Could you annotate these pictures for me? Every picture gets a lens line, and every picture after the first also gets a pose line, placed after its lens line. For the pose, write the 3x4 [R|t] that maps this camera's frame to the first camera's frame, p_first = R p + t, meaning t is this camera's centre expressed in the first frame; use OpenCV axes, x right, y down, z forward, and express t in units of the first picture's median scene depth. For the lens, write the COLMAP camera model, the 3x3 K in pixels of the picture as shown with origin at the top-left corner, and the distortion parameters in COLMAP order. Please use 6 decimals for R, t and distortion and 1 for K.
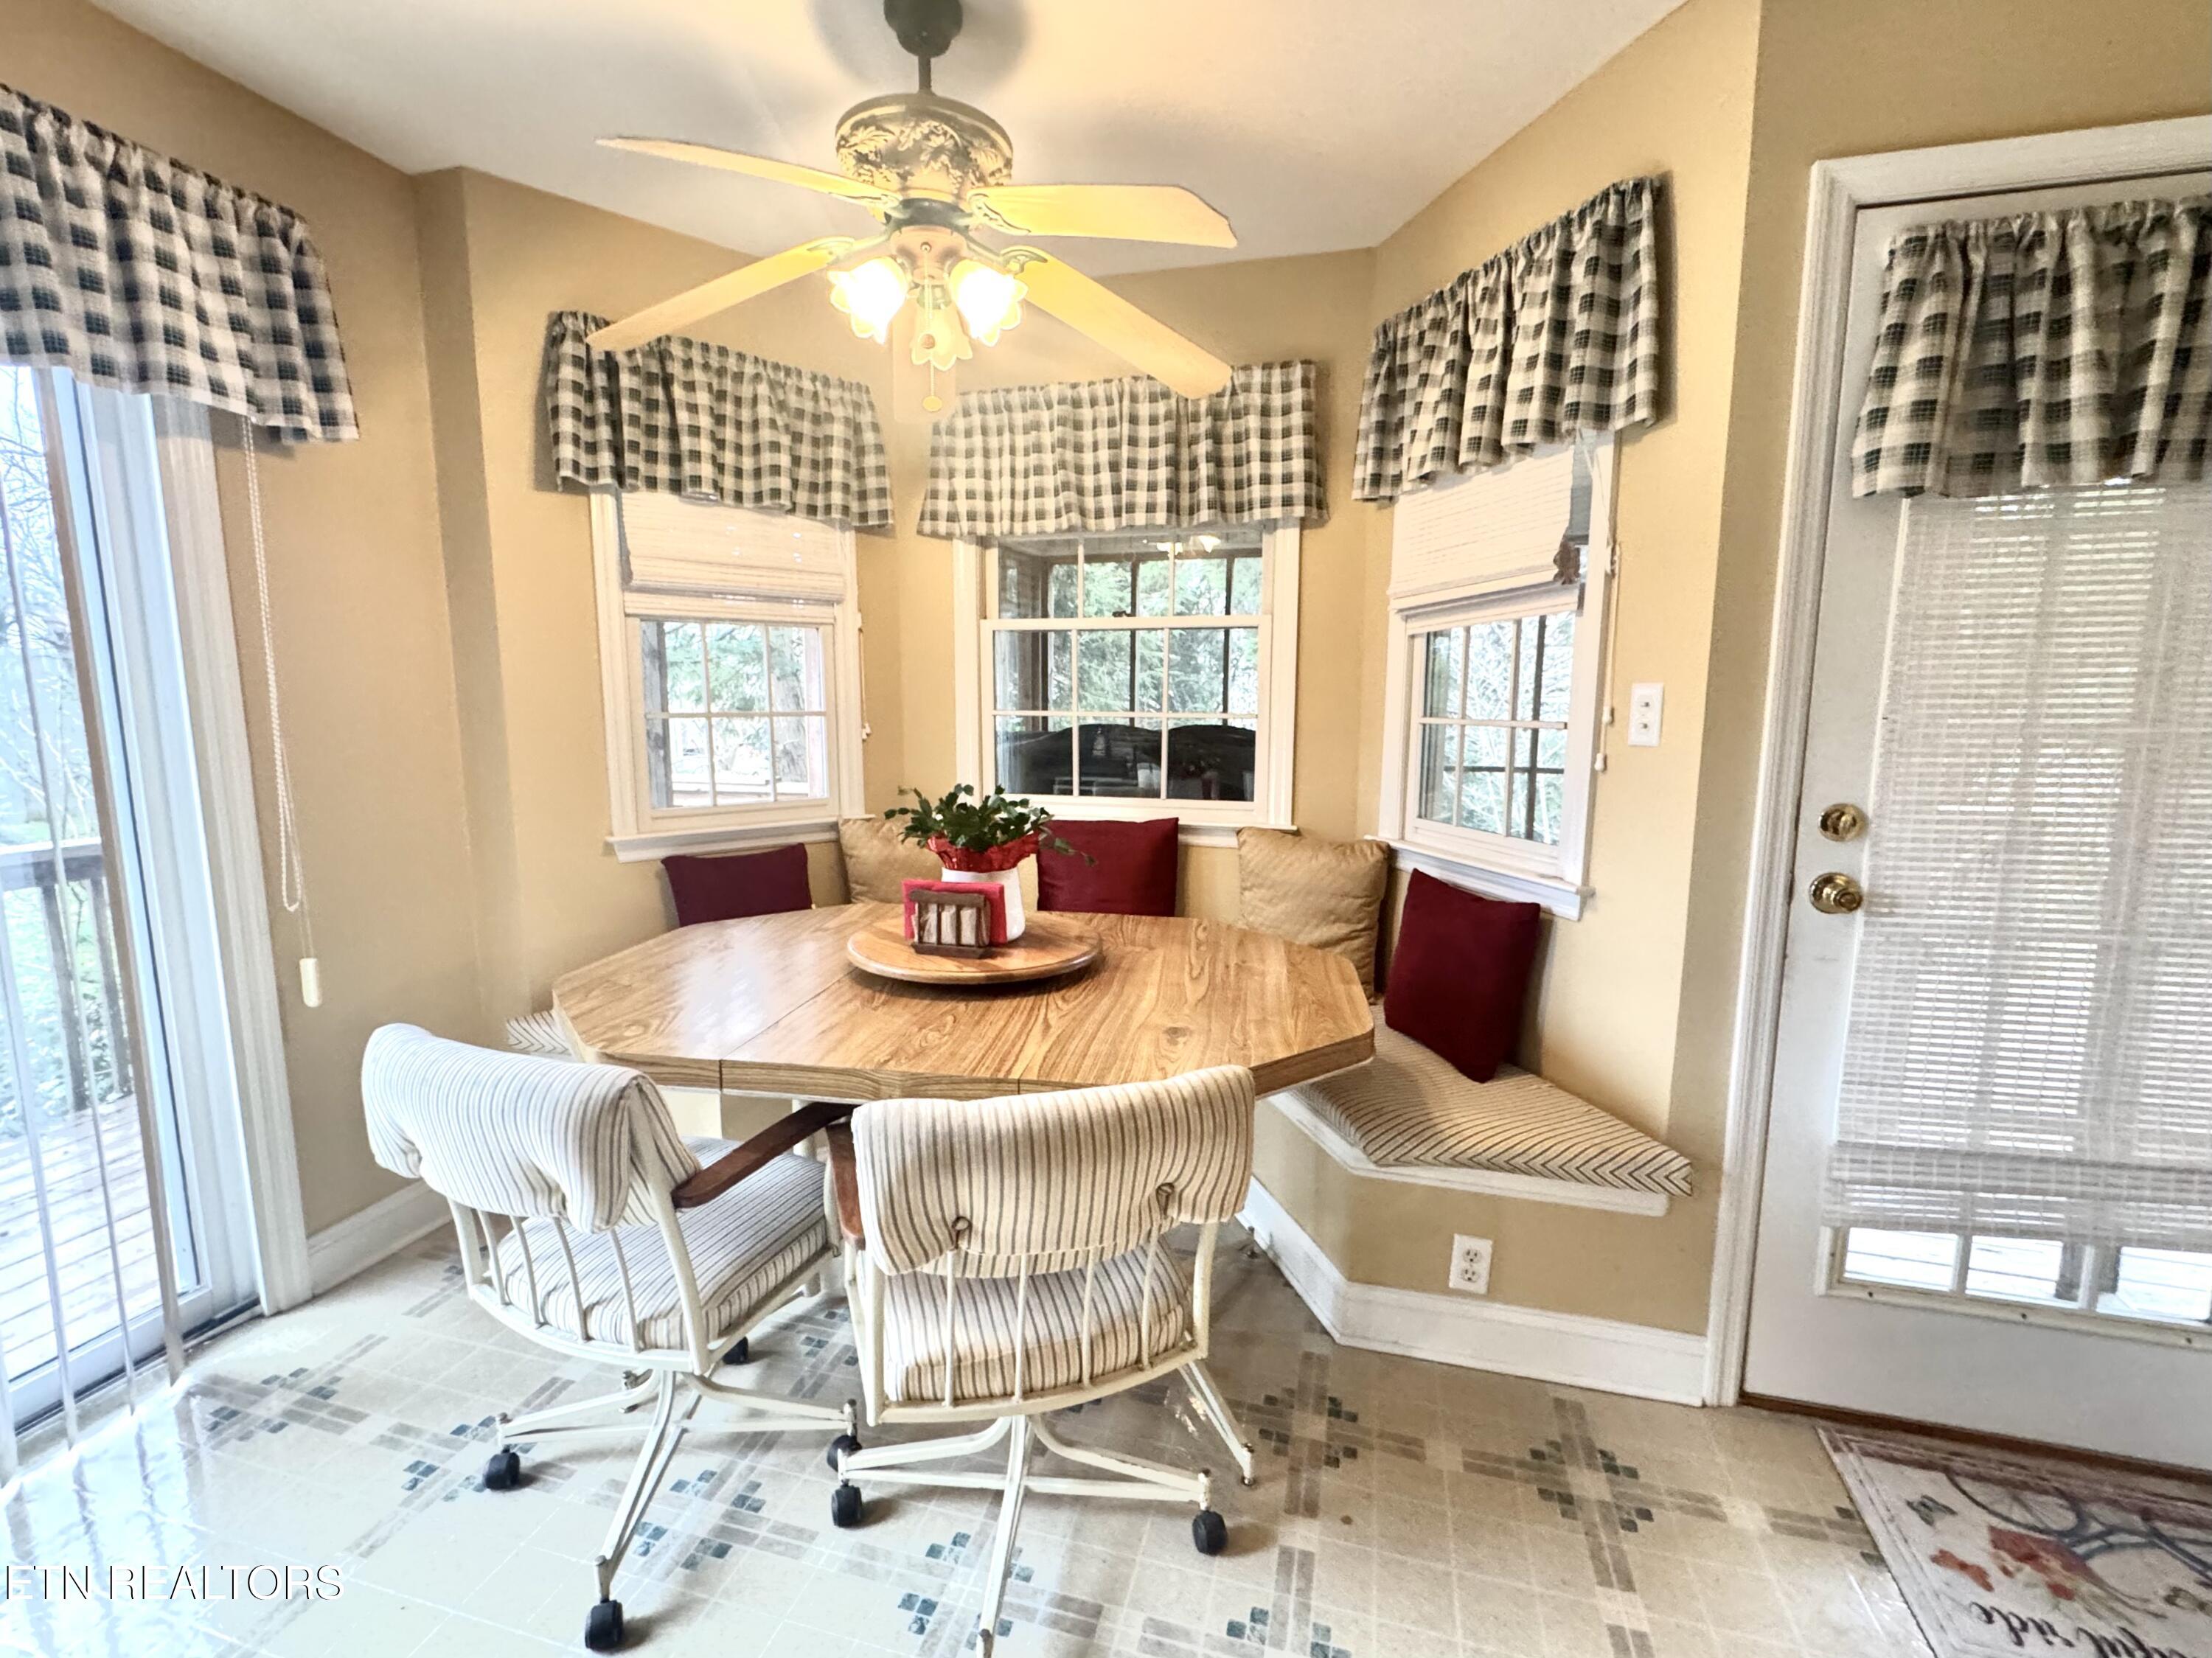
lens RADIAL K [[974.6, 0, 1106.8], [0, 974.6, 829.7], [0, 0, 1]] dist [-0.002426, 0.000272]
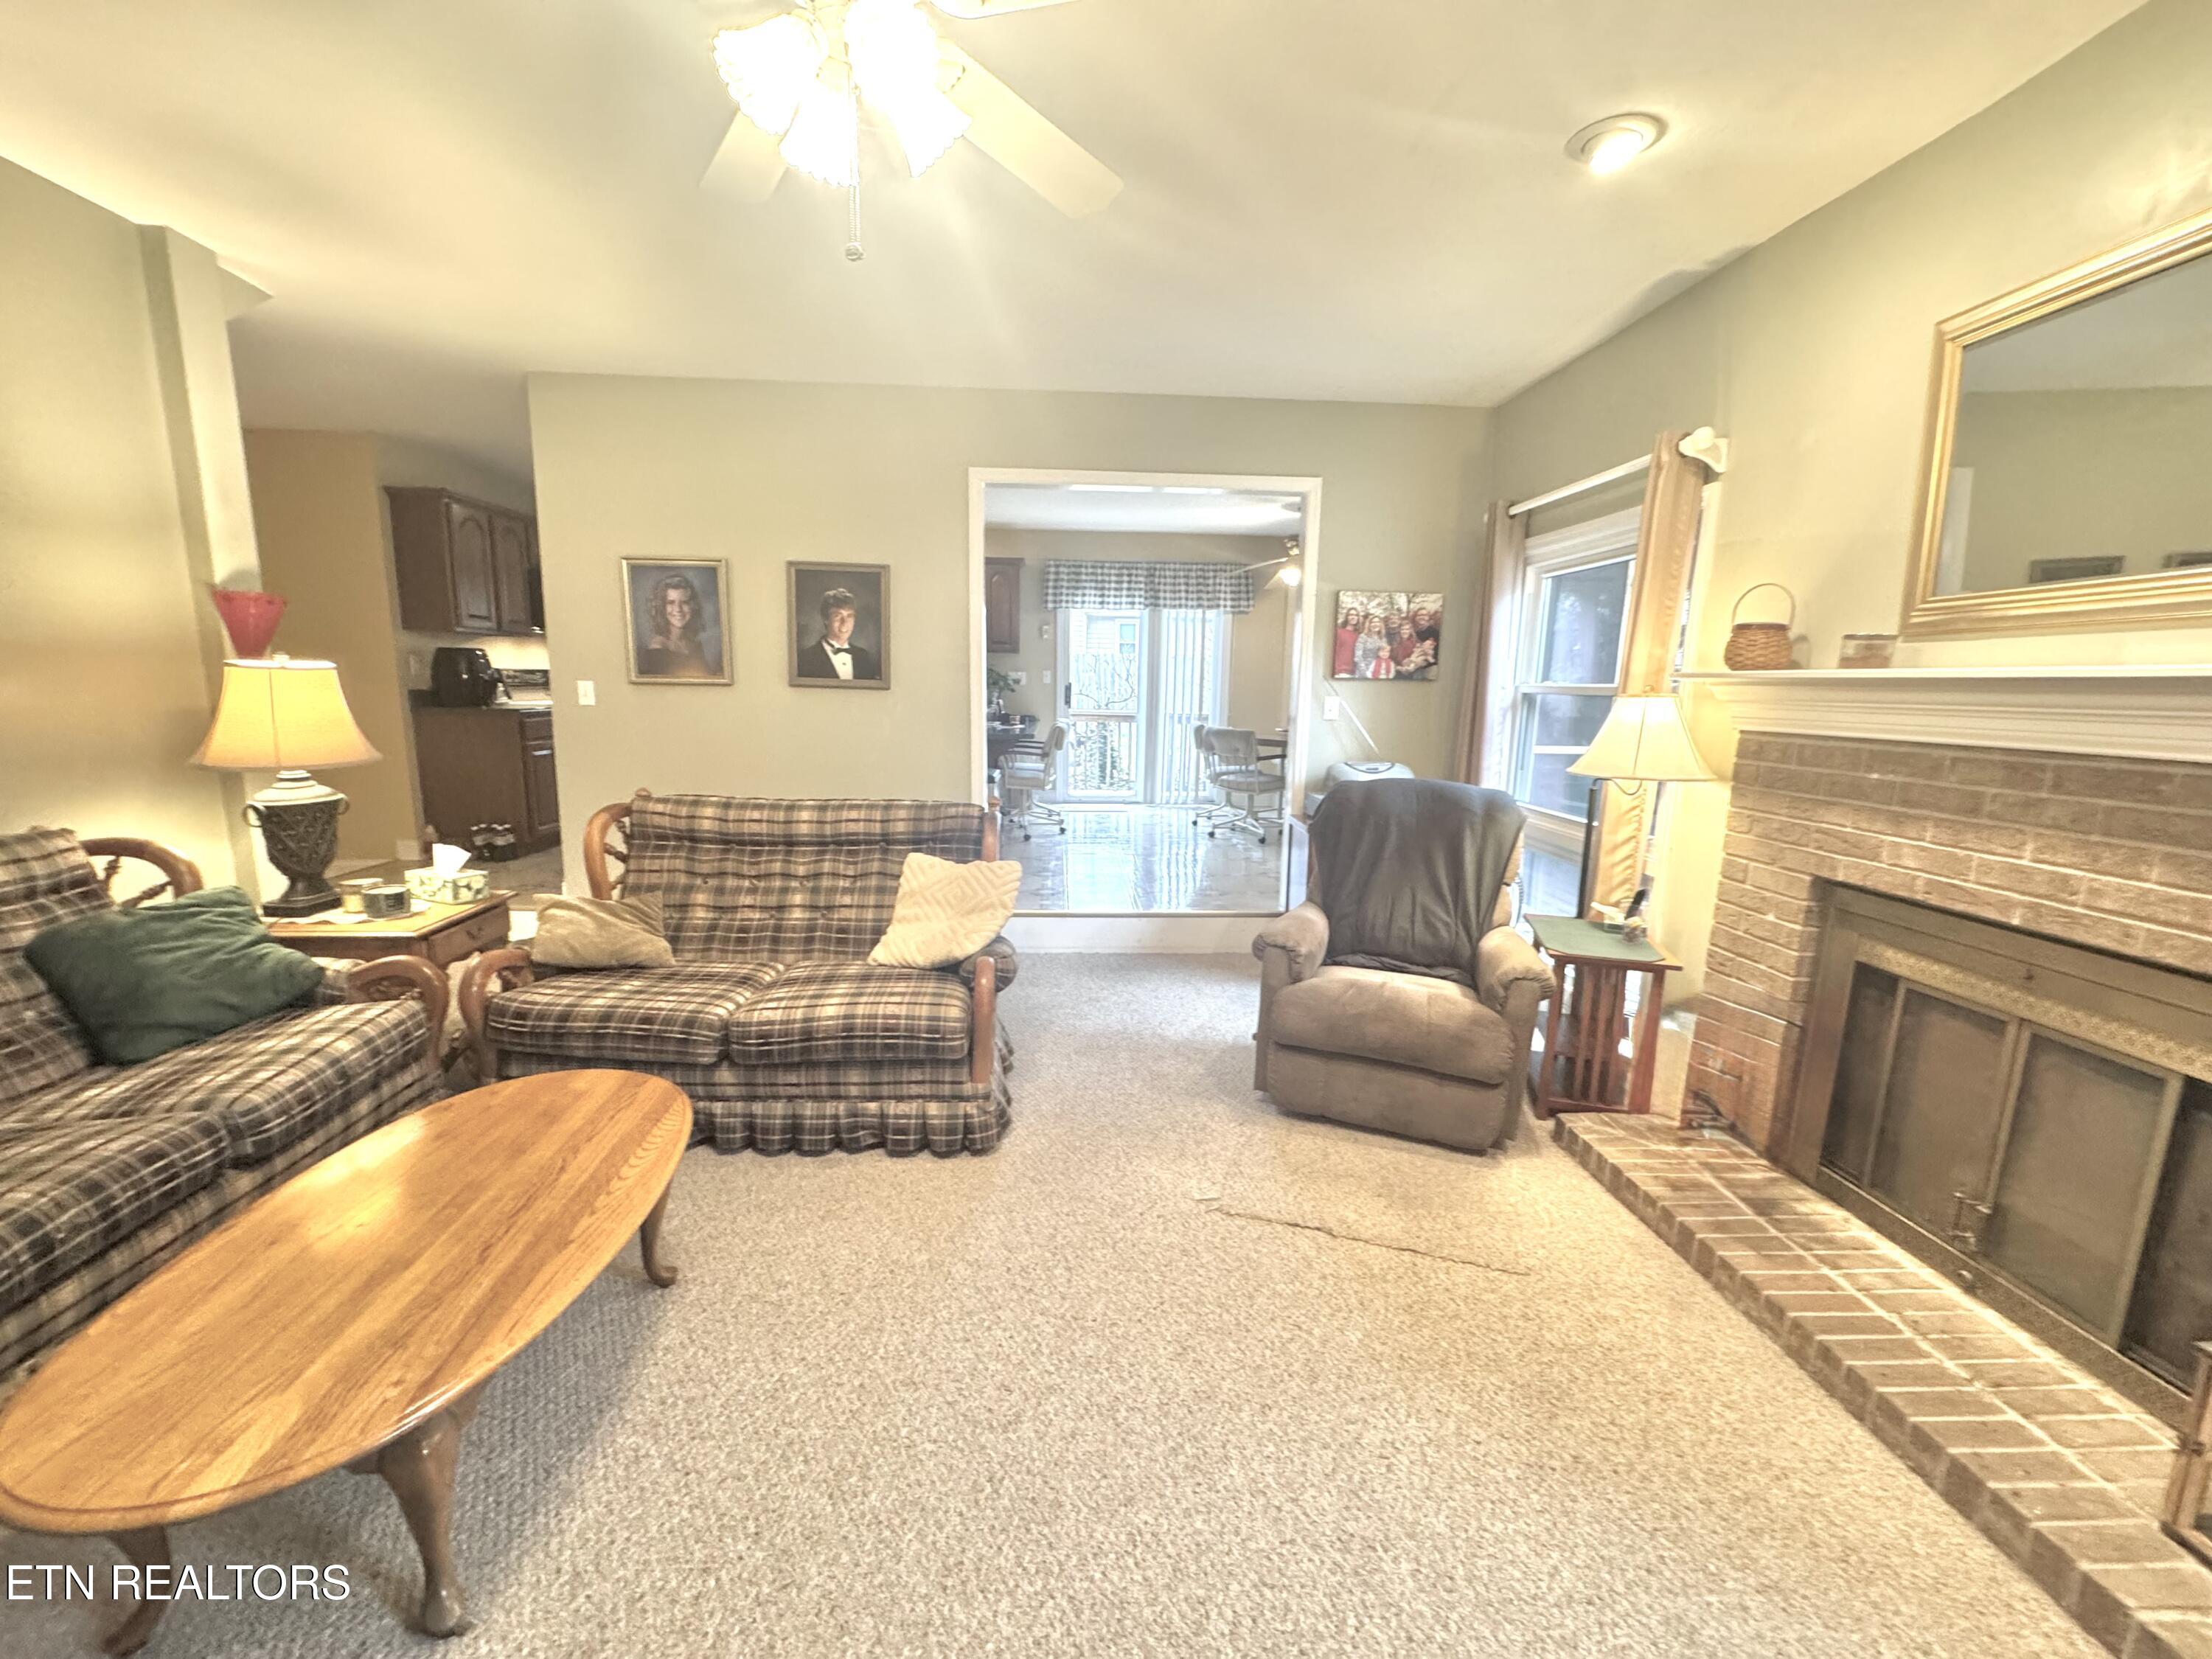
lens RADIAL K [[883.1, 0, 1105.8], [0, 883.1, 828.8], [0, 0, 1]] dist [-0.001970, -0.000340]
pose [[0.318800, 0.158043, -0.934553, 3.145478], [-0.146474, 0.982370, 0.116163, 0.226274], [0.936436, 0.099855, 0.336328, -0.945779]]
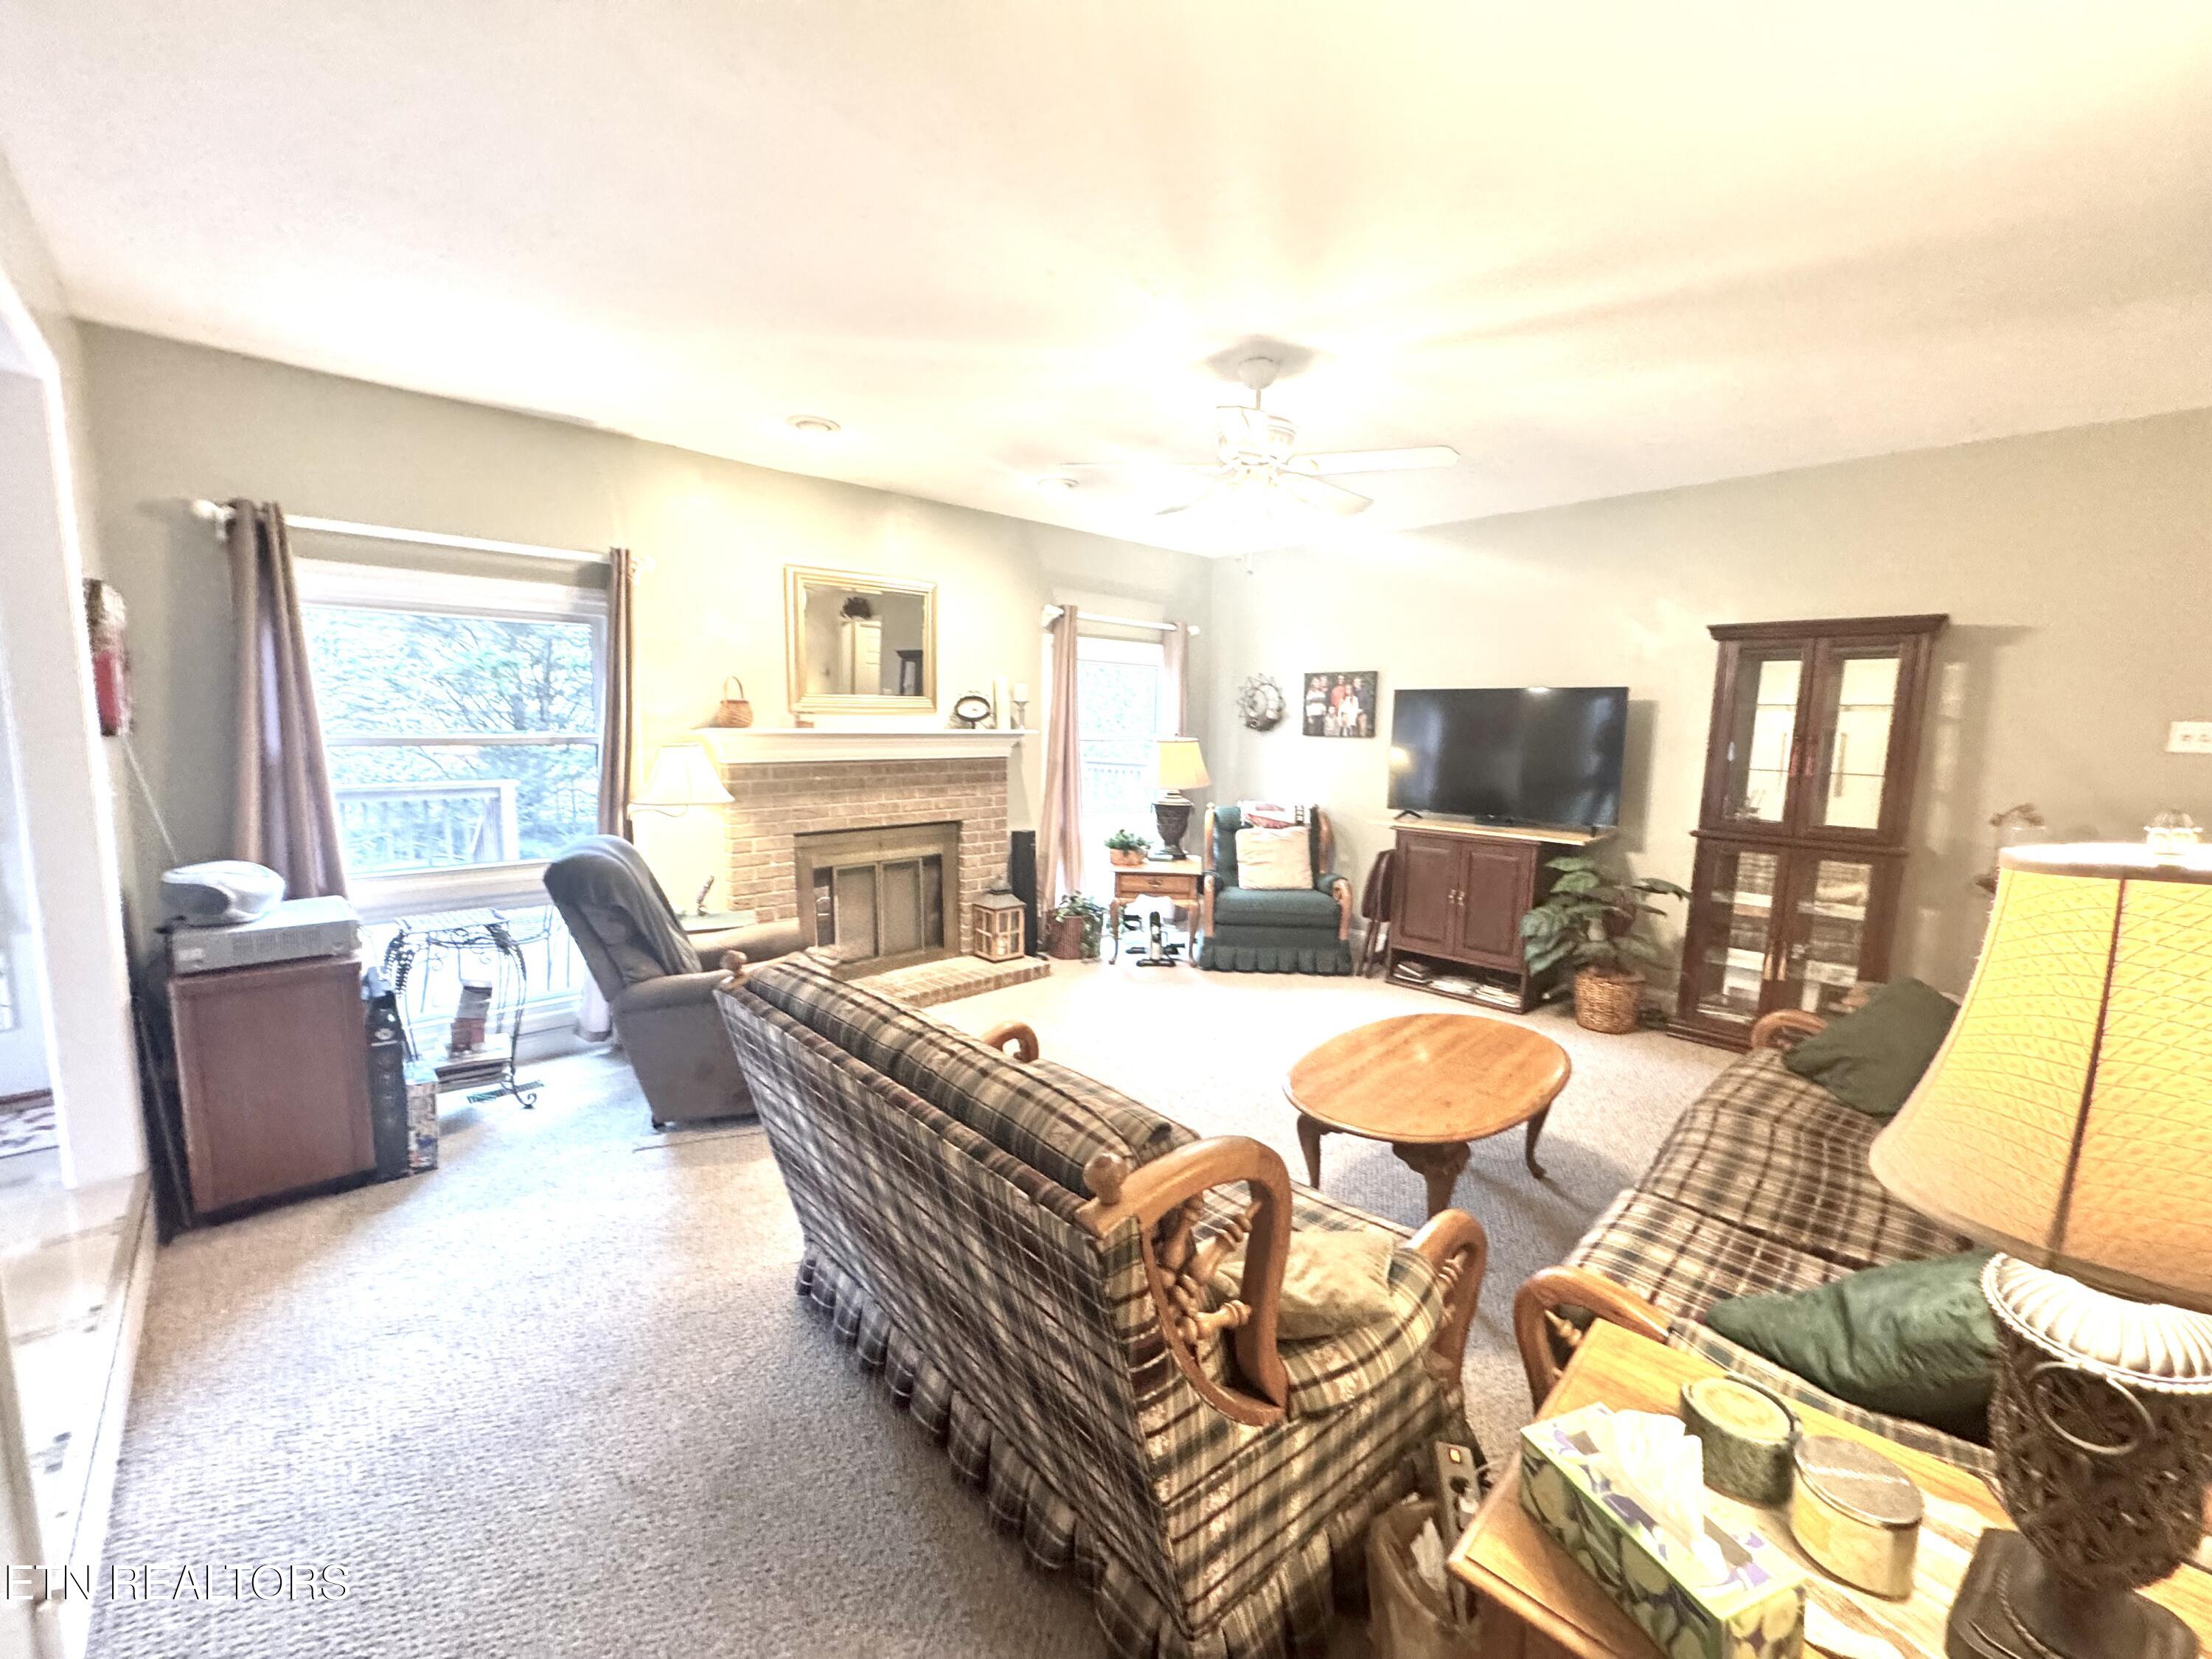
lens RADIAL K [[883.1, 0, 1105.1], [0, 883.1, 827.4], [0, 0, 1]] dist [-0.001970, -0.000340]
pose [[0.512632, -0.097602, 0.853043, 0.707662], [0.105477, 0.993151, 0.050247, 0.240500], [-0.852105, 0.064218, 0.519416, -1.551639]]
